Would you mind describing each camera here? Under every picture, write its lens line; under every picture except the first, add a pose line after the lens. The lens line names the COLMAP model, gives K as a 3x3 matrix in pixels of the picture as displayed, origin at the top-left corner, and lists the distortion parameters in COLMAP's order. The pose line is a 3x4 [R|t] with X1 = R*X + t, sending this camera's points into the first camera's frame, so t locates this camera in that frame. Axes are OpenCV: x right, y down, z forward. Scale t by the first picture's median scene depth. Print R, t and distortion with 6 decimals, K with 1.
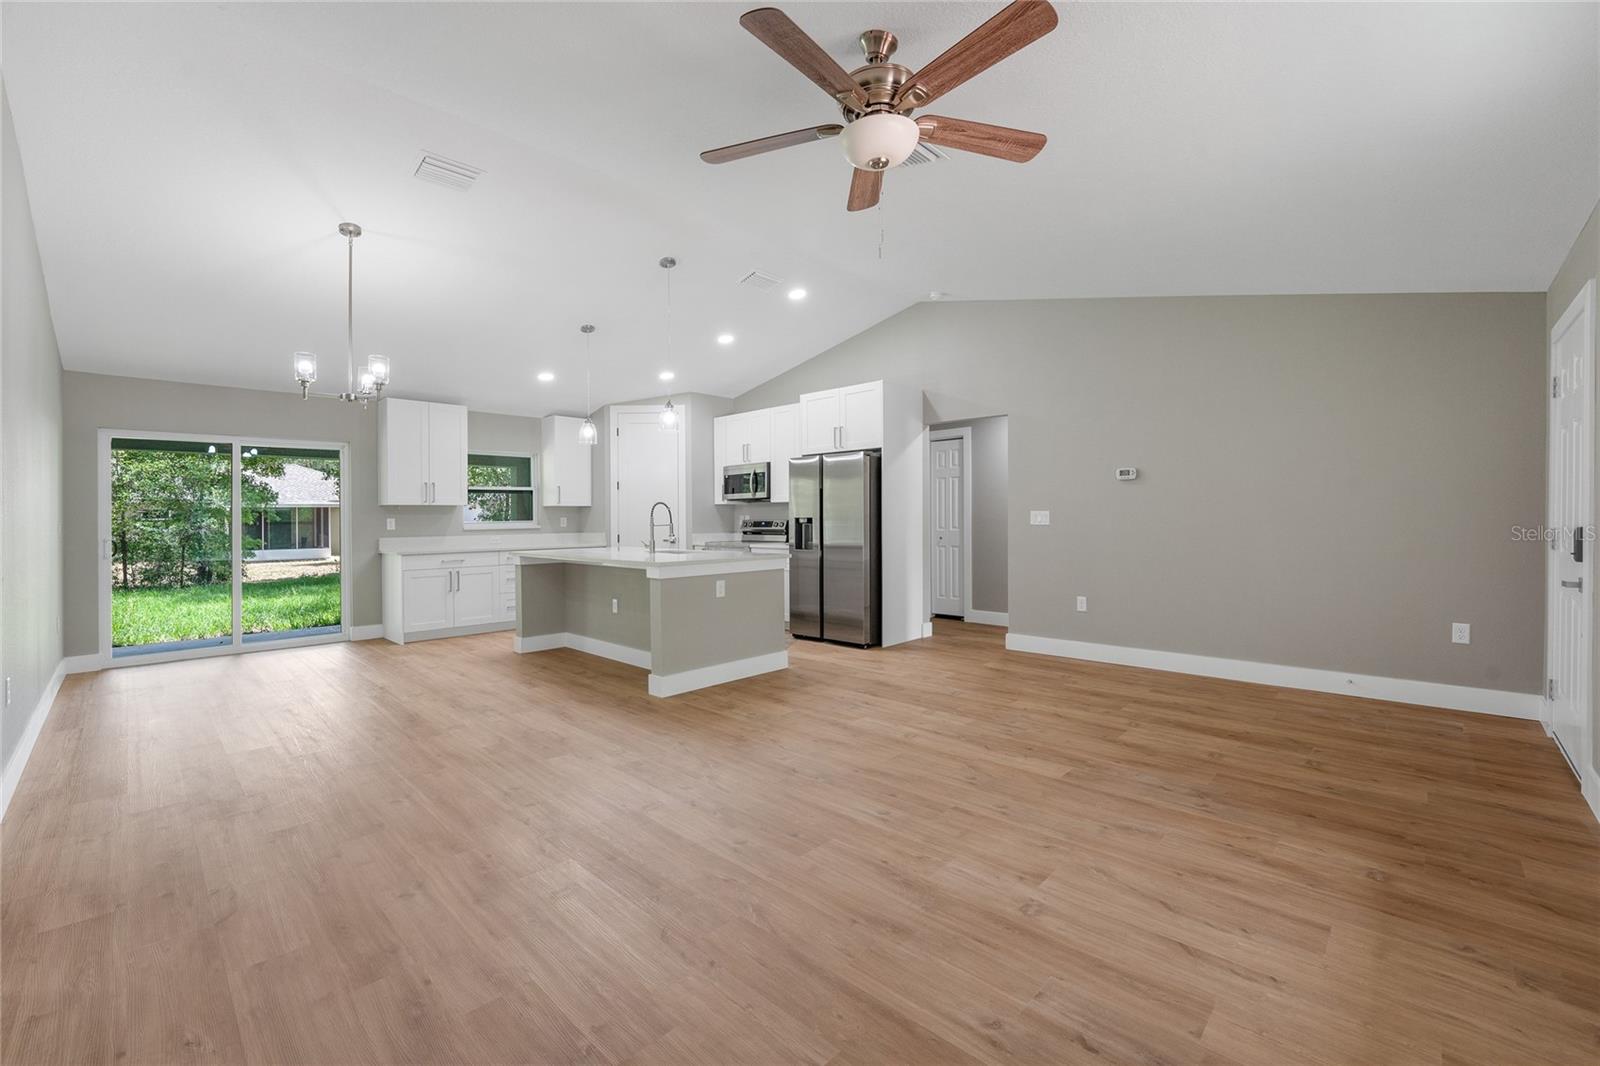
lens RADIAL K [[653.8, 0, 798.8], [0, 653.8, 523.1], [0, 0, 1]] dist [-0.011983, 0.000803]
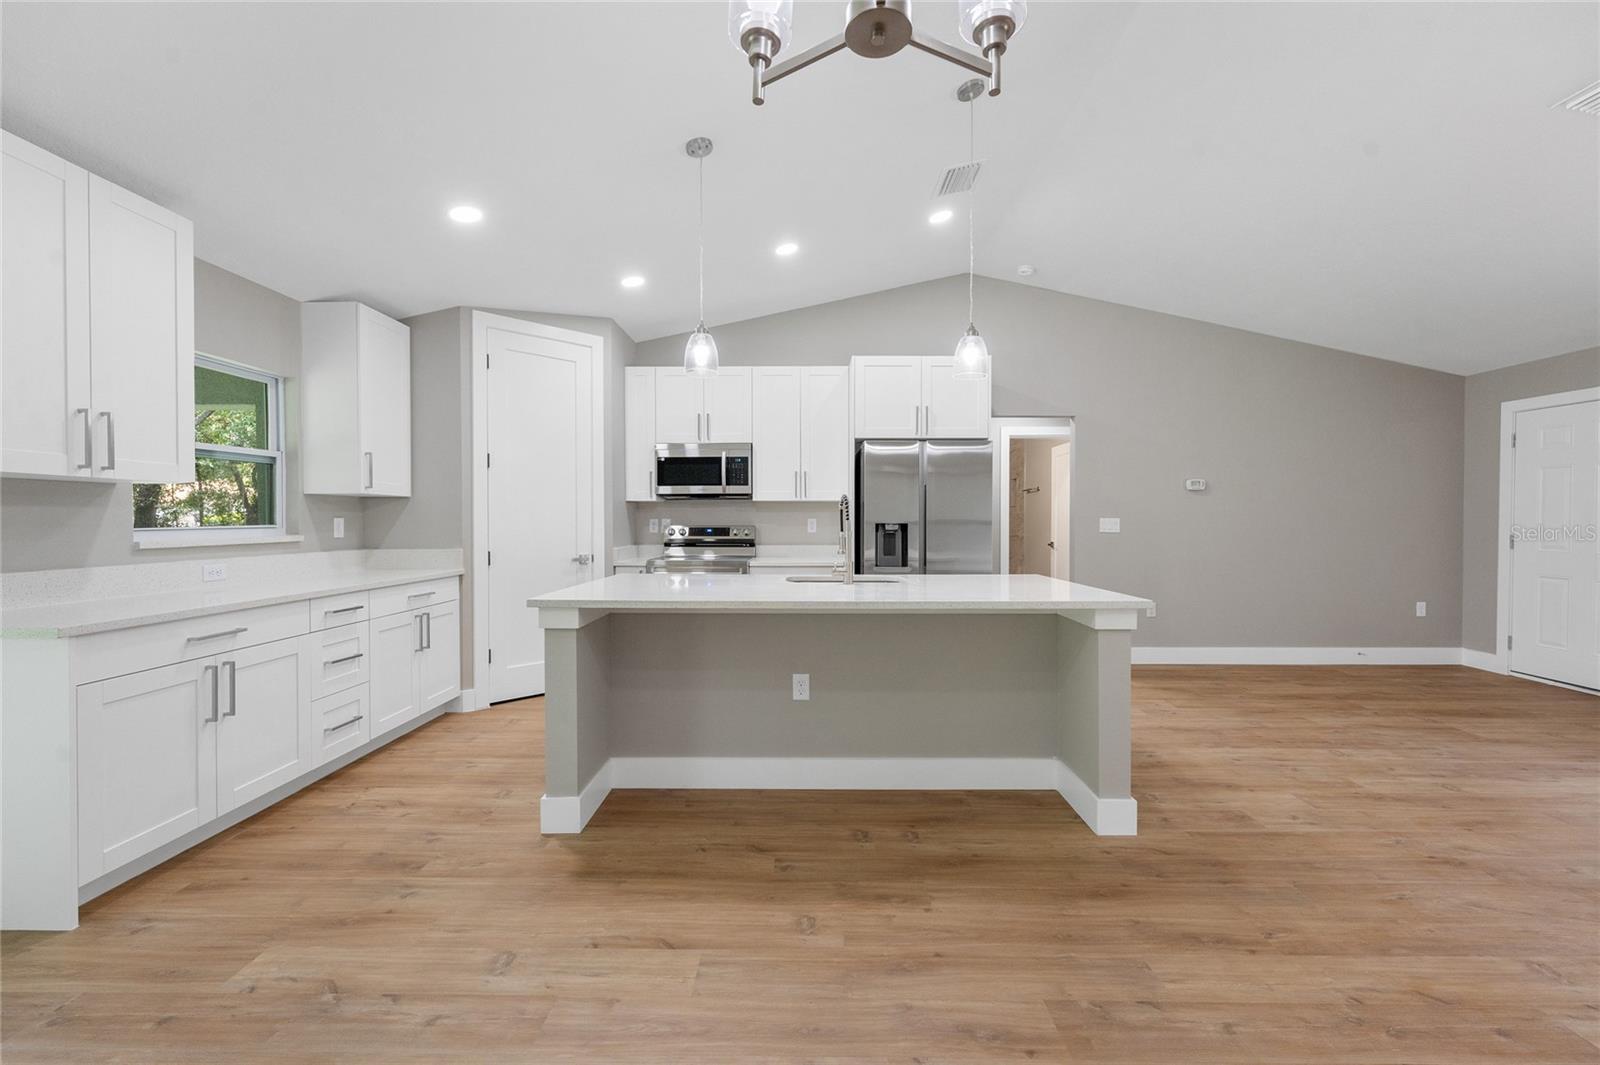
lens RADIAL K [[651.7, 0, 792.4], [0, 651.7, 527.9], [0, 0, 1]] dist [-0.018268, -0.001194]
pose [[0.736391, 0.003739, 0.676545, -0.605354], [-0.001628, 0.999992, -0.003755, -0.000541], [-0.676554, 0.001664, 0.736391, 0.582011]]
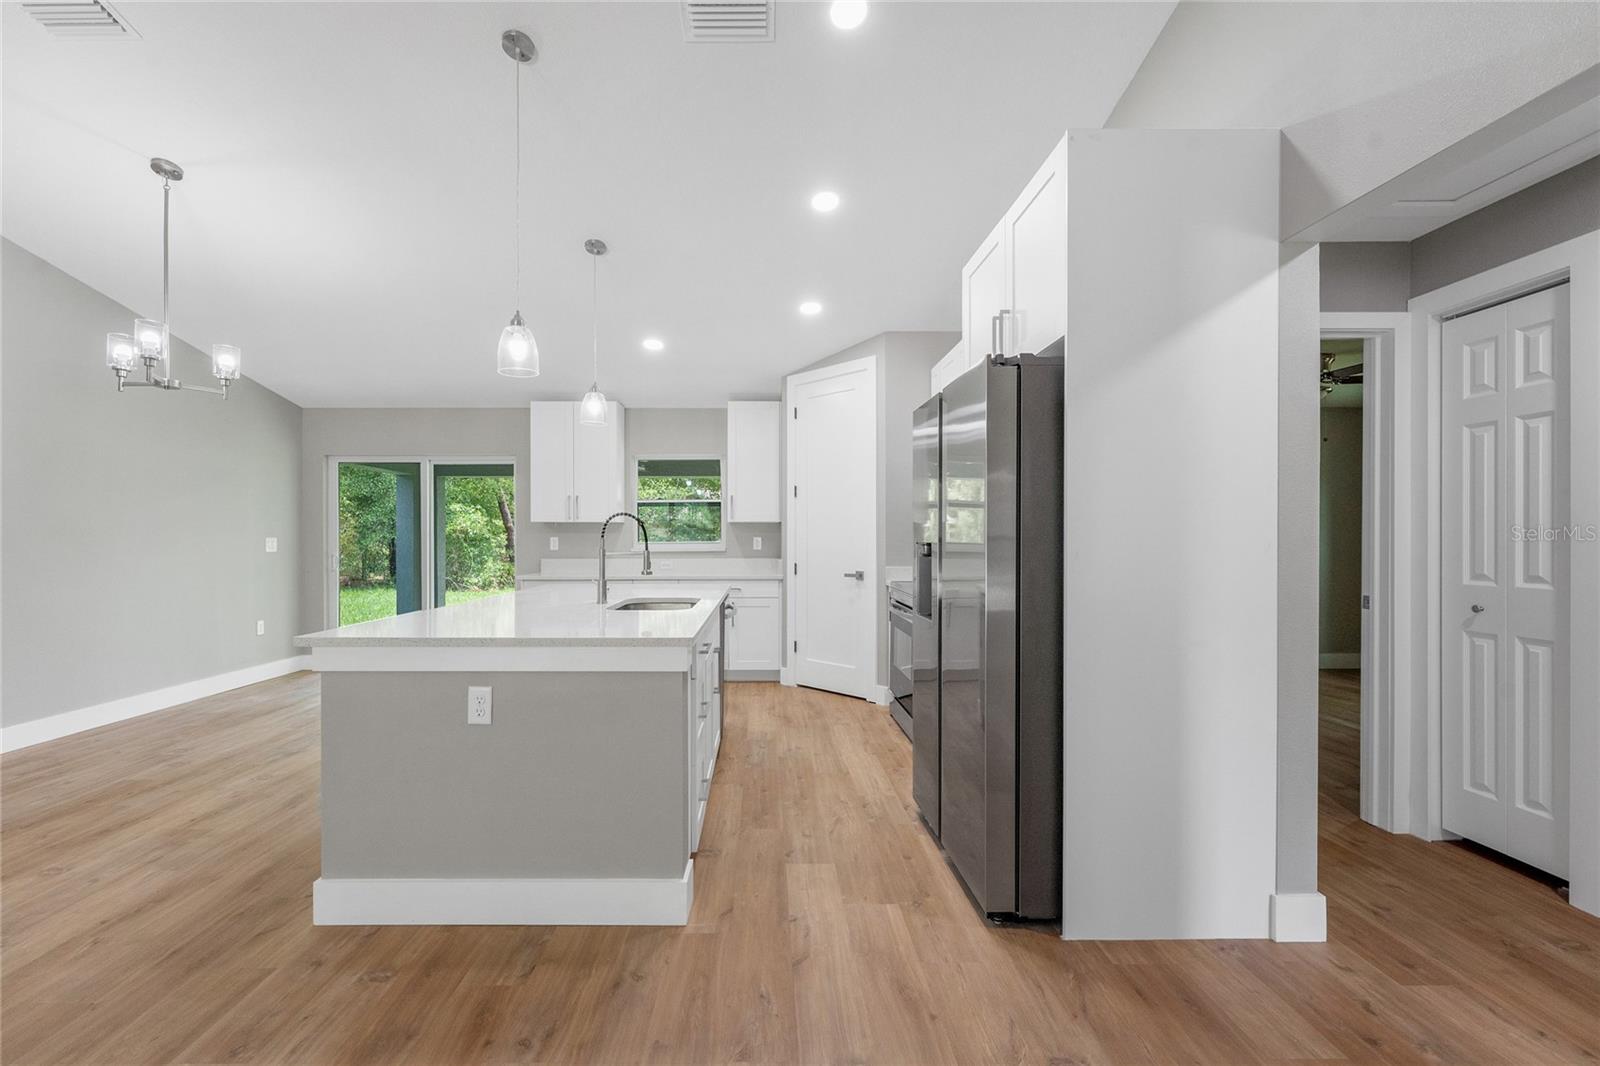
lens RADIAL K [[653.8, 0, 774.0], [0, 653.8, 544.9], [0, 0, 1]] dist [-0.011983, 0.000803]
pose [[0.702810, 0.016255, -0.711192, 0.262514], [-0.011218, 0.999868, 0.011767, -0.012596], [0.711290, -0.000292, 0.702899, 0.671721]]
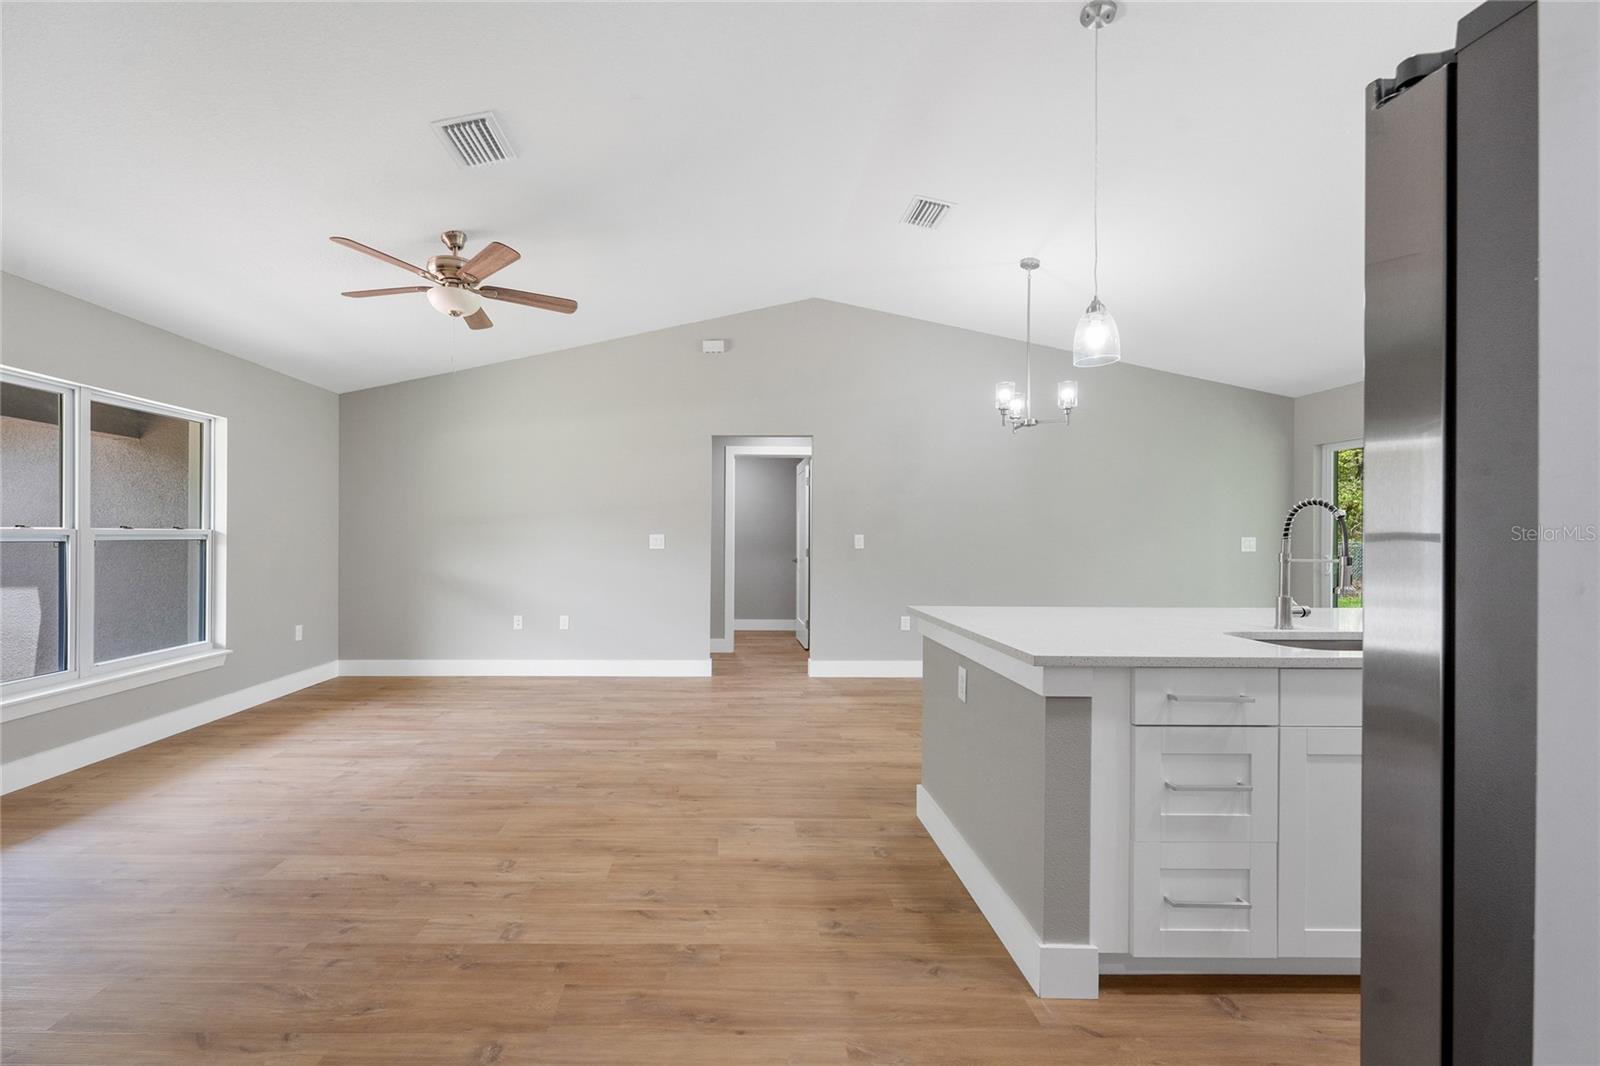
lens RADIAL K [[677.8, 0, 720.7], [0, 677.8, 535.6], [0, 0, 1]] dist [-0.002372, 0.001872]
pose [[-0.723719, 0.006208, -0.690067, 0.297548], [-0.001877, 0.999938, 0.010965, -0.015464], [0.690092, 0.009231, -0.723662, 1.001804]]
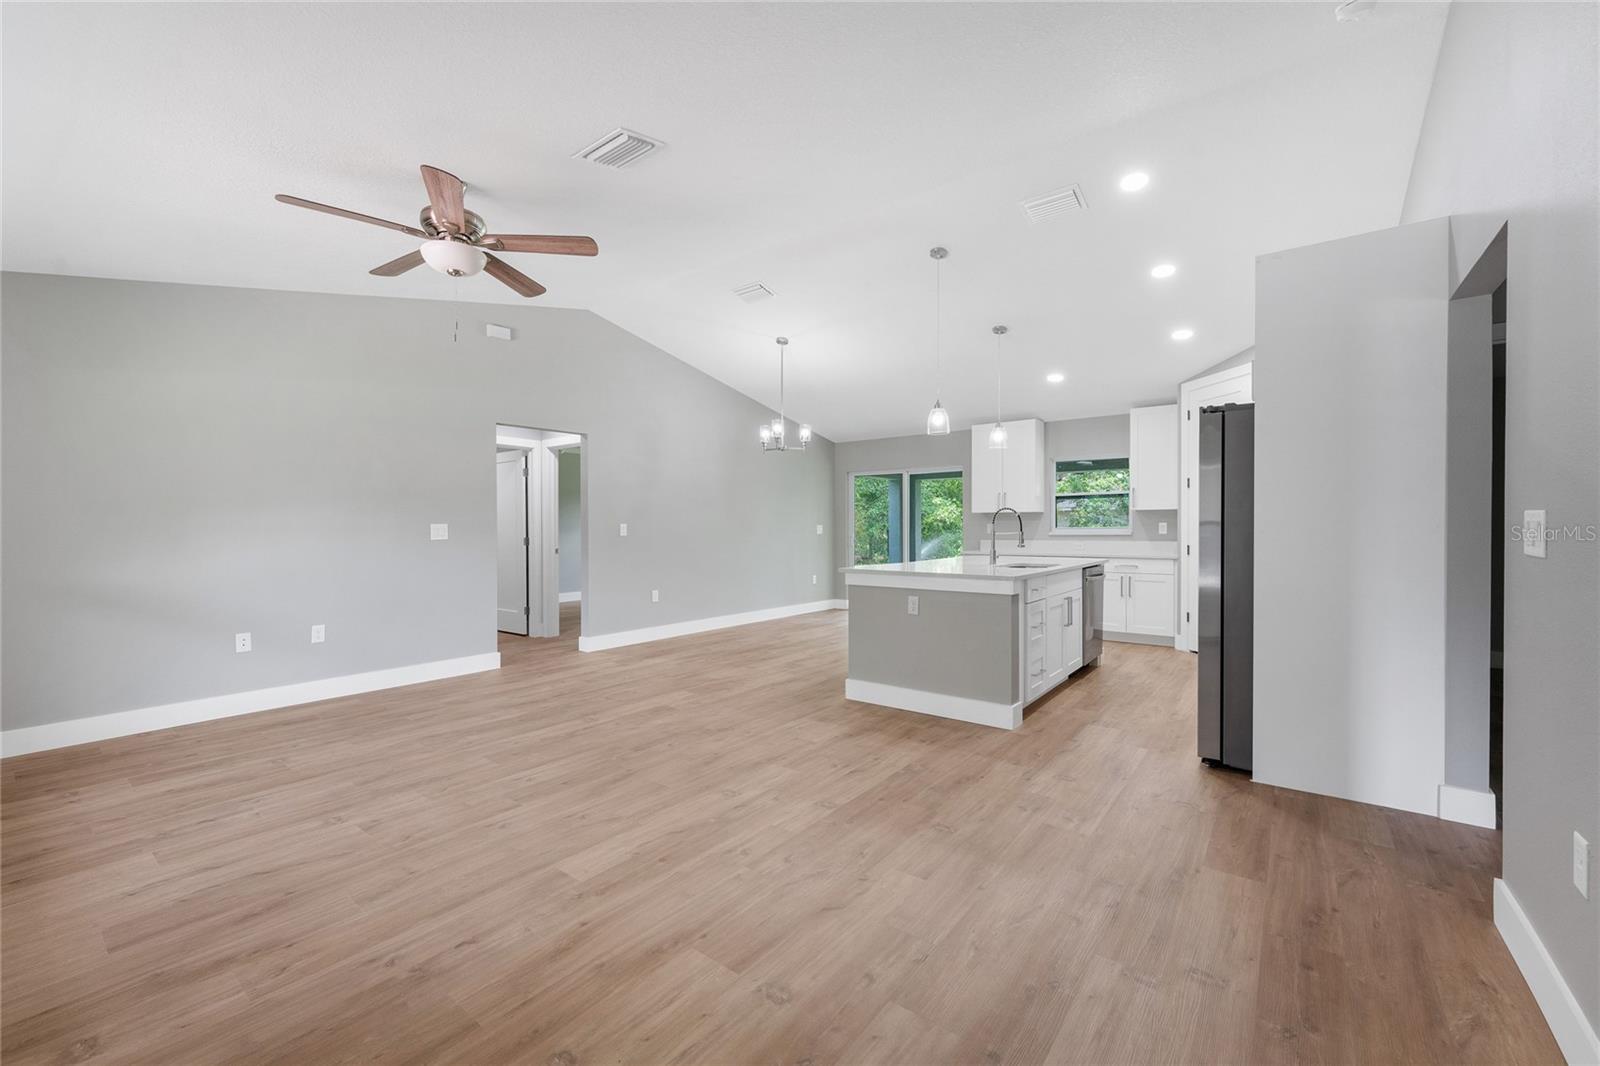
lens RADIAL K [[653.8, 0, 808.0], [0, 653.8, 522.9], [0, 0, 1]] dist [-0.011983, 0.000803]
pose [[0.120229, 0.000955, -0.992746, 0.602657], [-0.004437, 0.999990, 0.000425, -0.009758], [0.992736, 0.004354, 0.120232, 0.602464]]
